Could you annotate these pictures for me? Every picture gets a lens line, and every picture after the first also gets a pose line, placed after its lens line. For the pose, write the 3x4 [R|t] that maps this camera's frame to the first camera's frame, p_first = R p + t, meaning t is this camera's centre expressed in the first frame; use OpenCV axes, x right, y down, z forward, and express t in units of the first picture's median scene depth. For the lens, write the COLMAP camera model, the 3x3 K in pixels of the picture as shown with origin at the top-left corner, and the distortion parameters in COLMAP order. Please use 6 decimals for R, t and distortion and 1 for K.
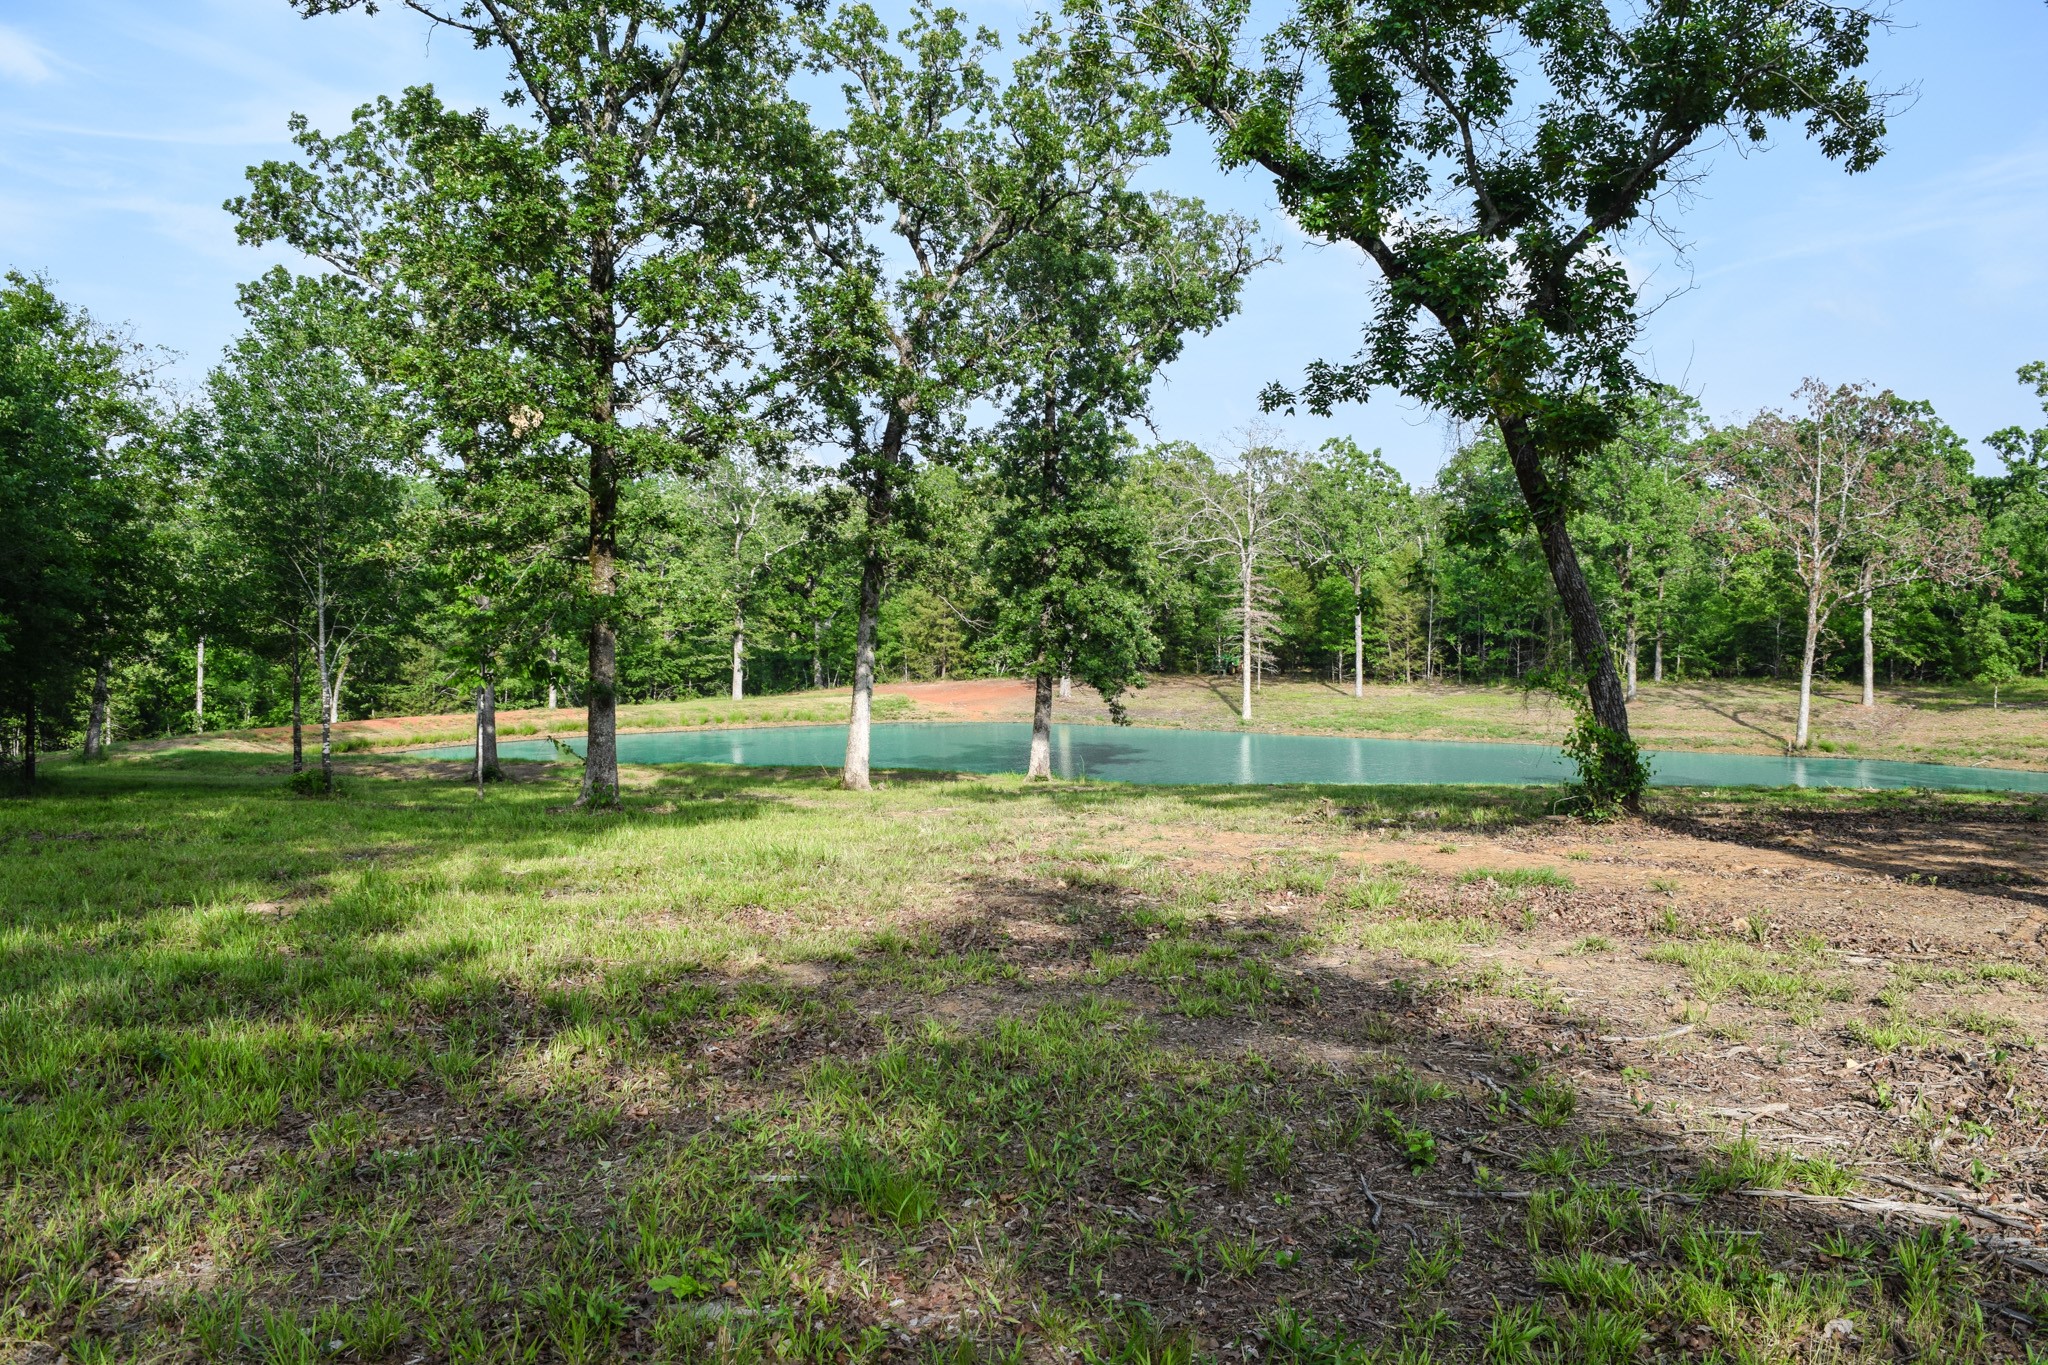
lens RADIAL K [[1618.8, 0, 1017.0], [0, 1618.8, 678.3], [0, 0, 1]] dist [-0.091671, 0.020520]
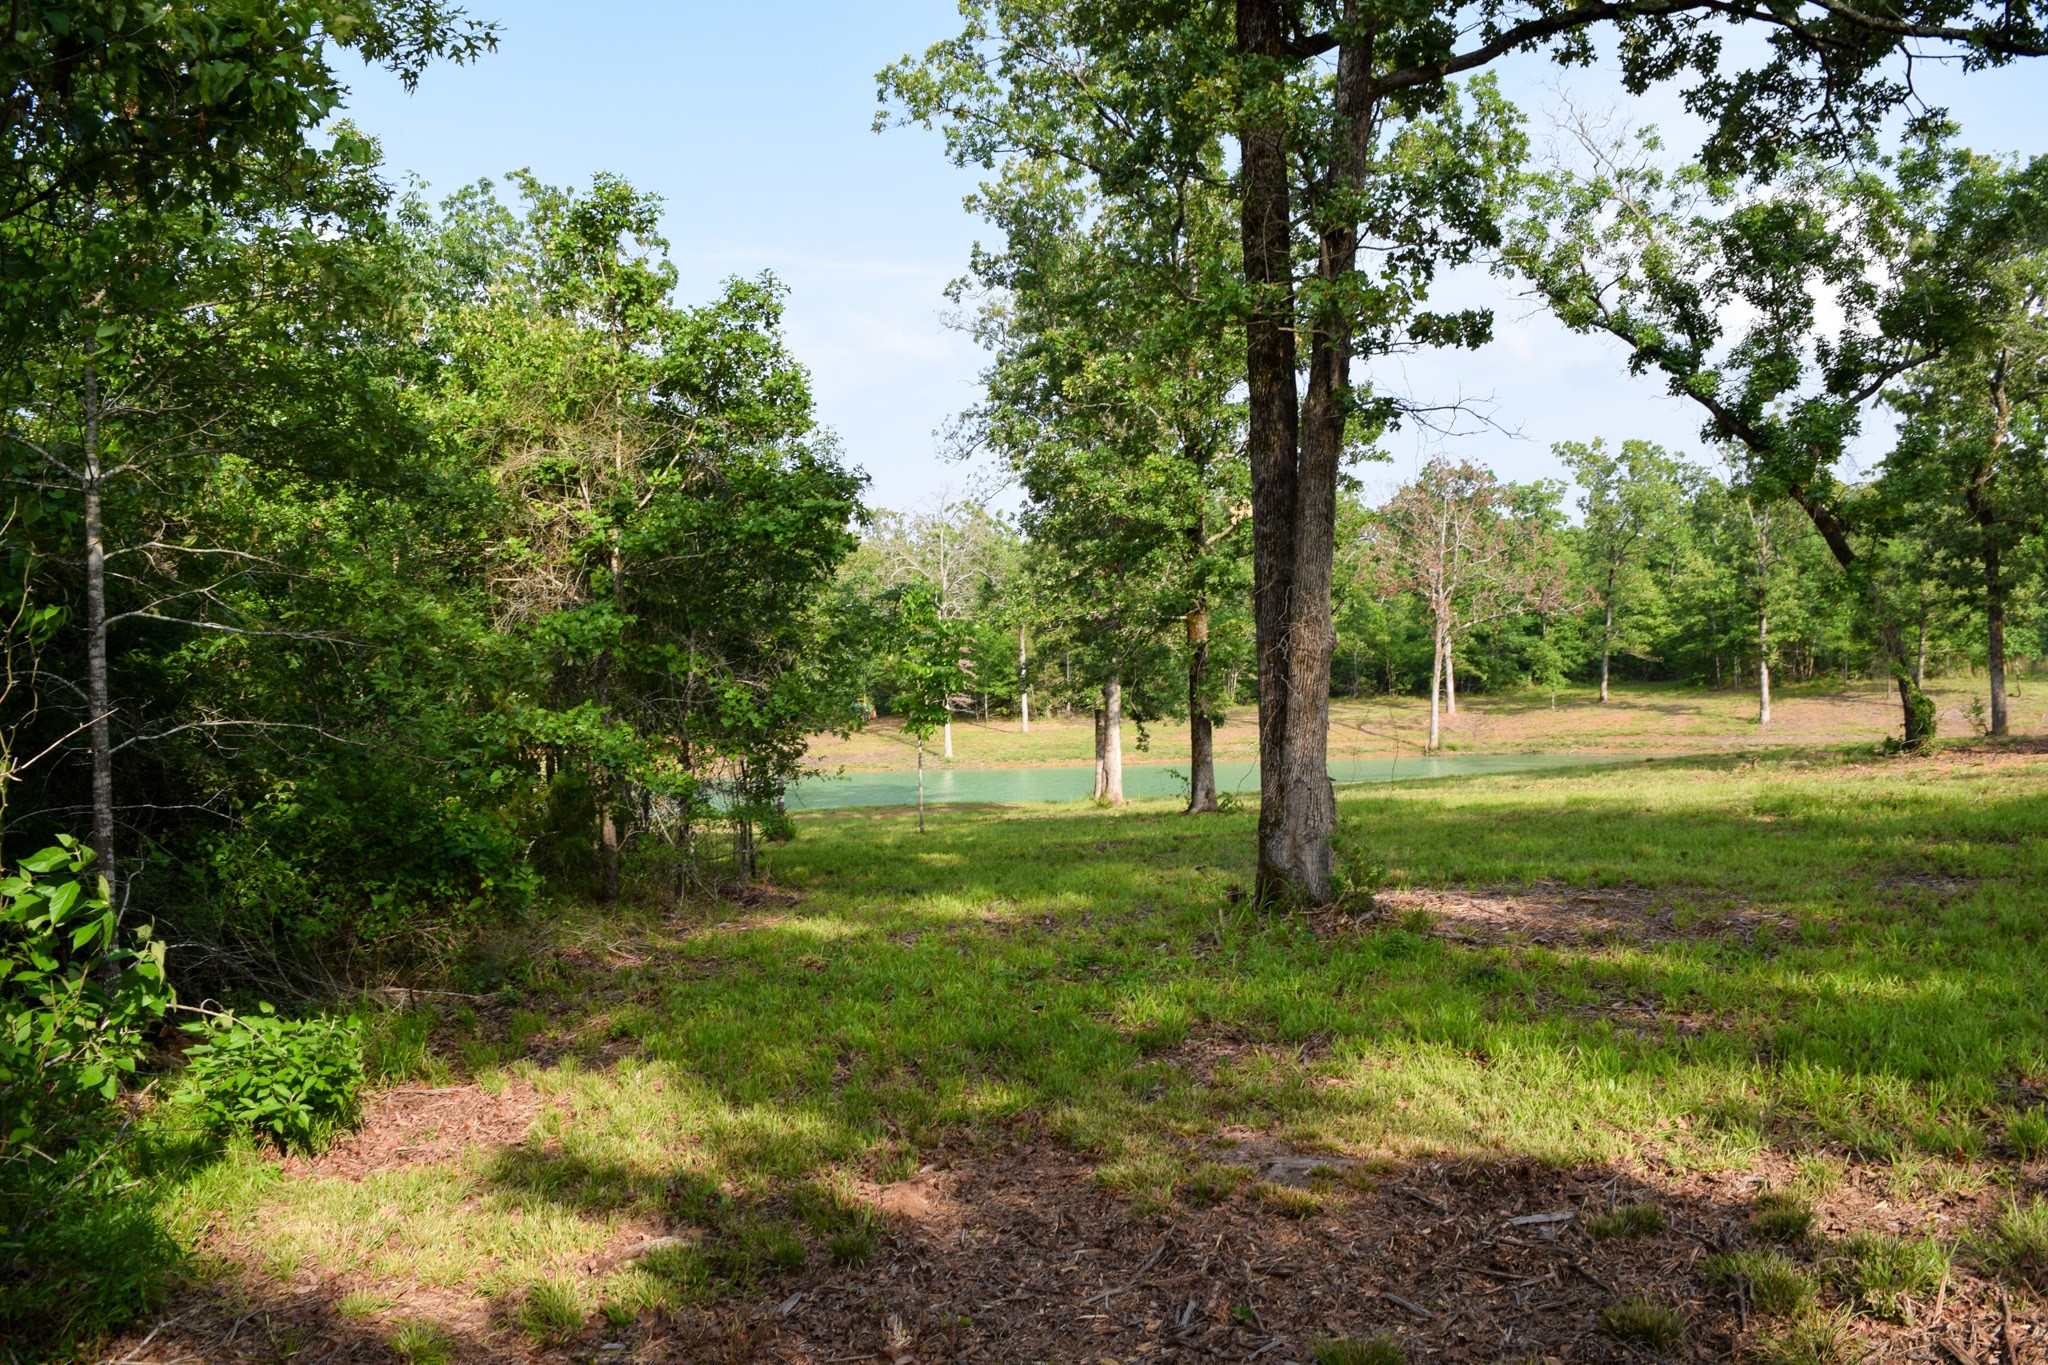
lens RADIAL K [[1618.8, 0, 1008.3], [0, 1618.8, 686.9], [0, 0, 1]] dist [-0.091671, 0.020520]
pose [[0.923097, -0.043932, 0.382050, -0.223504], [0.054370, 0.998383, -0.016563, -0.001868], [-0.380705, 0.036061, 0.923993, -0.031739]]
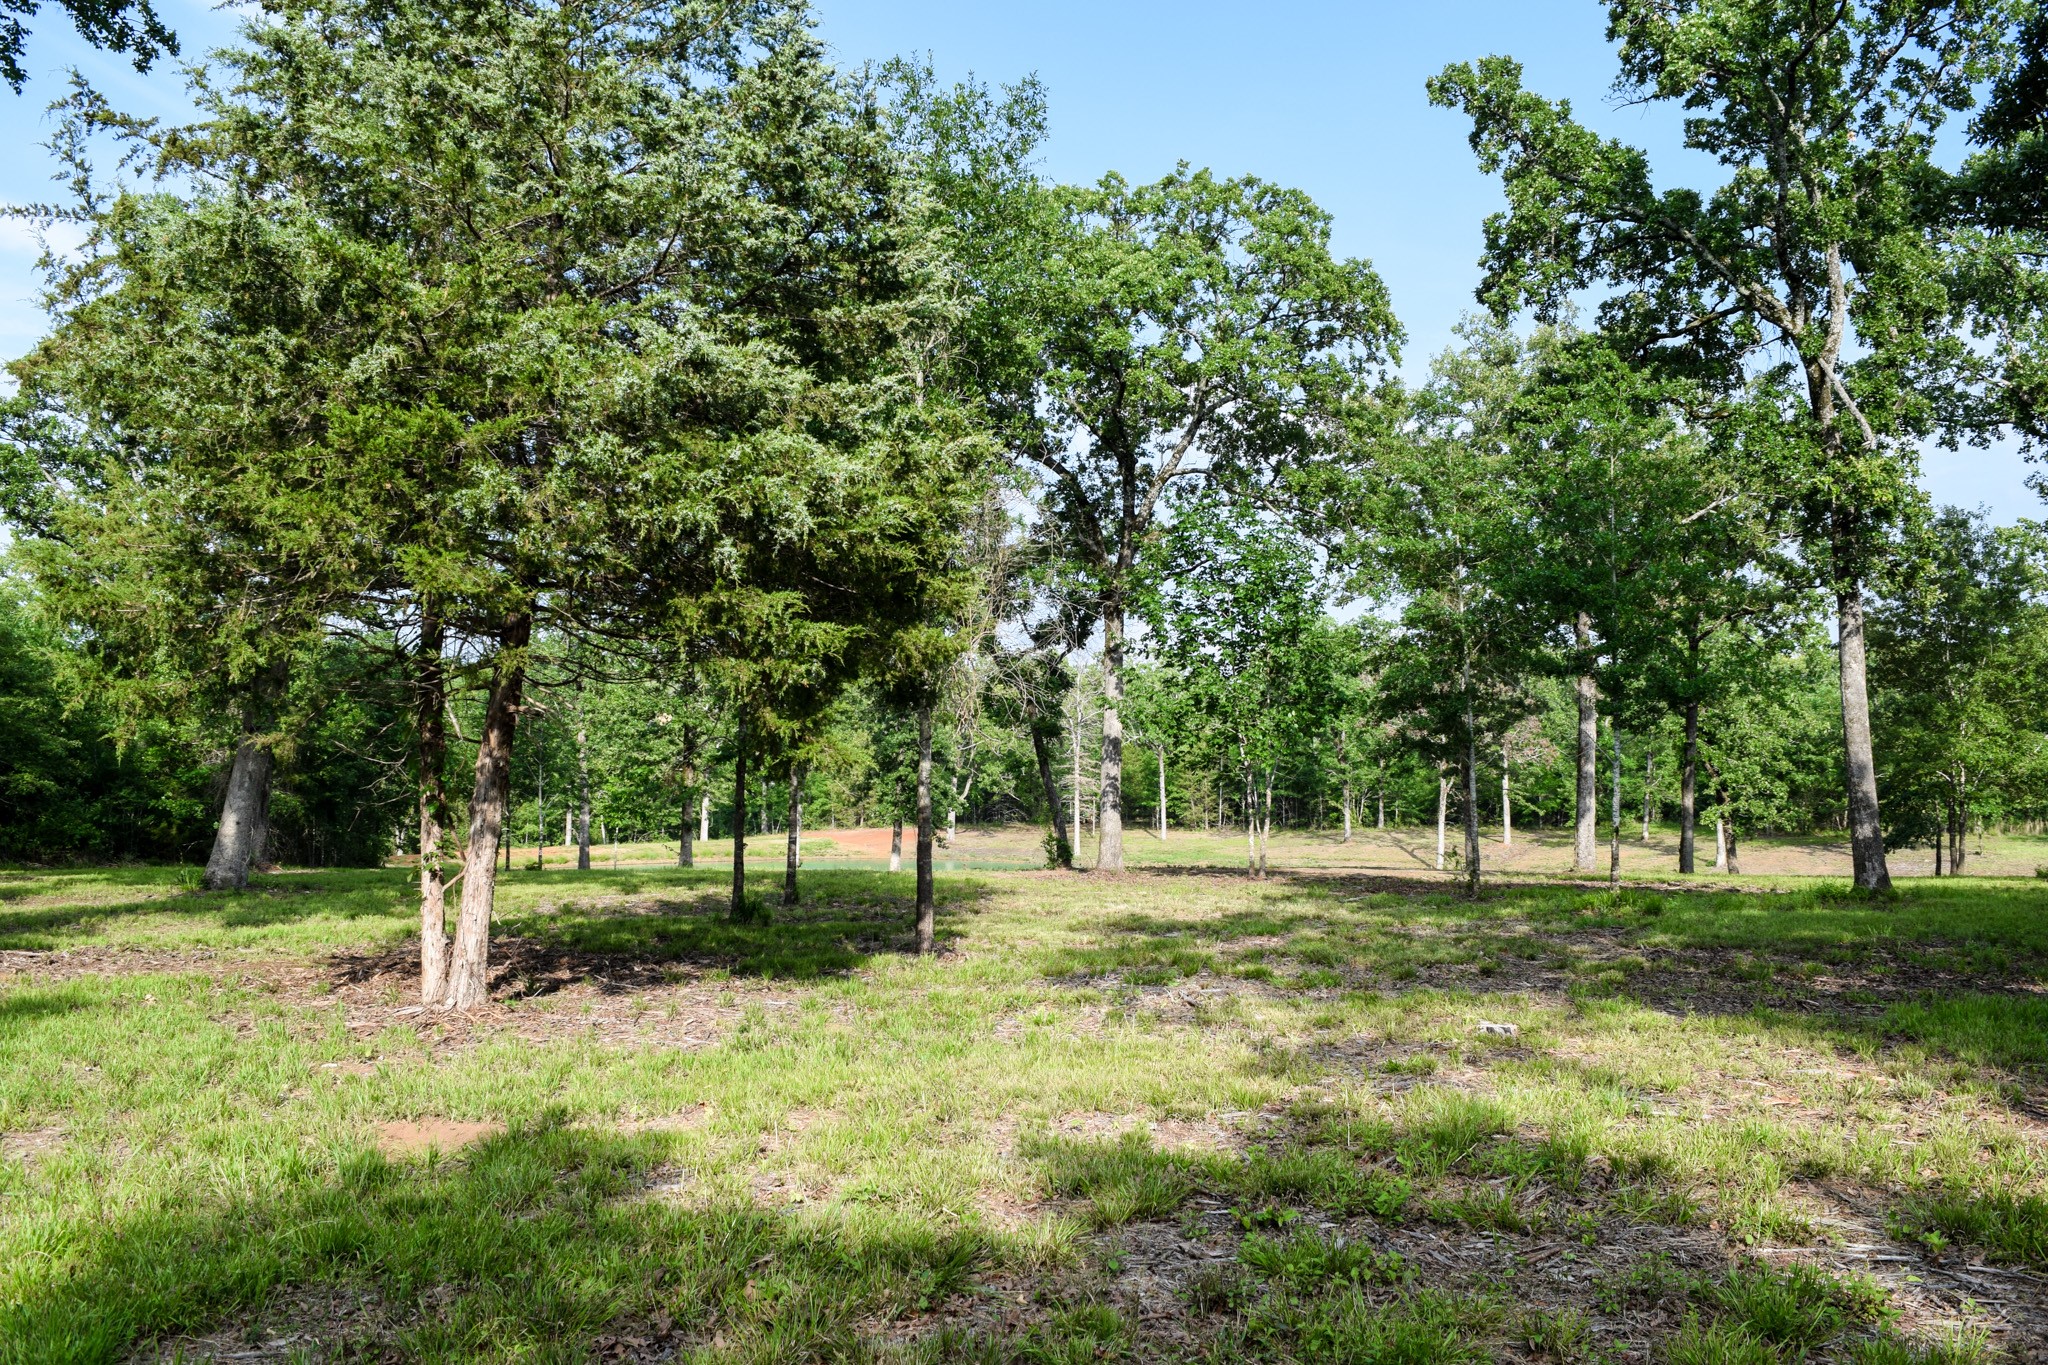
lens RADIAL K [[1618.8, 0, 1020.2], [0, 1618.8, 688.4], [0, 0, 1]] dist [-0.091671, 0.020520]
pose [[0.999252, 0.003890, 0.038475, 0.037314], [-0.000495, 0.996134, -0.087851, 0.004206], [-0.038668, 0.087766, 0.995390, -0.364034]]
